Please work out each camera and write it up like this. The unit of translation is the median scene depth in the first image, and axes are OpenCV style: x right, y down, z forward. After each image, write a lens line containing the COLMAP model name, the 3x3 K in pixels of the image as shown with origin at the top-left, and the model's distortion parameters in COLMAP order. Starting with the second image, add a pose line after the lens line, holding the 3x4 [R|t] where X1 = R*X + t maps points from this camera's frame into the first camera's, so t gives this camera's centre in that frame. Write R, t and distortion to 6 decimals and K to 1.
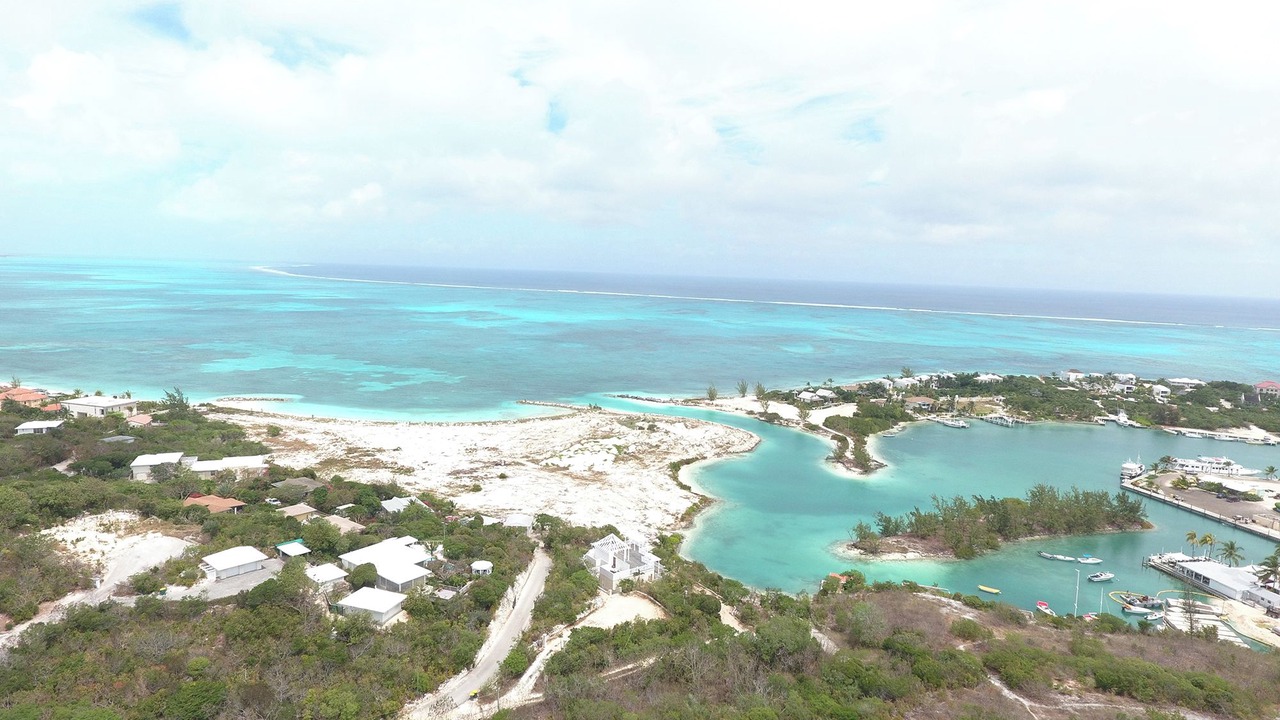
lens RADIAL K [[510.5, 0, 640.0], [0, 510.5, 360.0], [0, 0, 1]] dist [-0.000755, -0.000046]
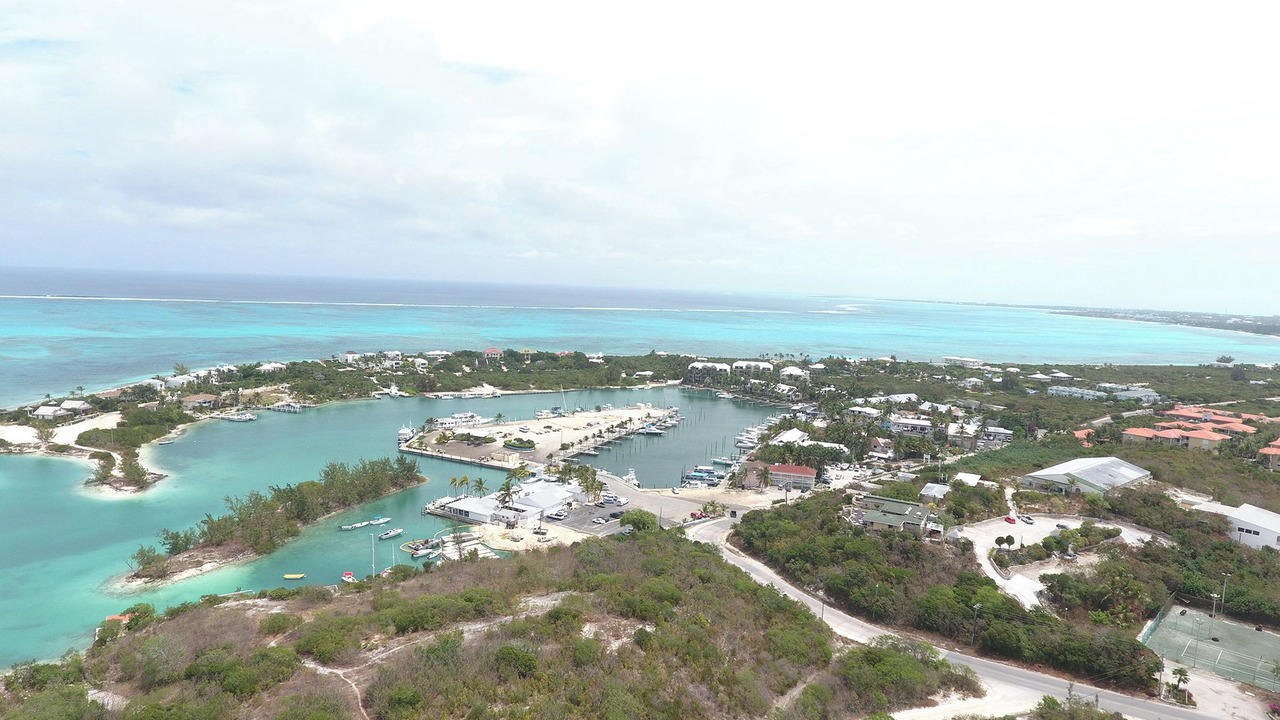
lens RADIAL K [[510.5, 0, 640.0], [0, 510.5, 360.0], [0, 0, 1]] dist [-0.000755, -0.000046]
pose [[0.805273, -0.095418, 0.585176, 0.679857], [0.094304, 0.995014, 0.032472, 0.057404], [-0.585356, 0.029036, 0.810256, -0.220212]]
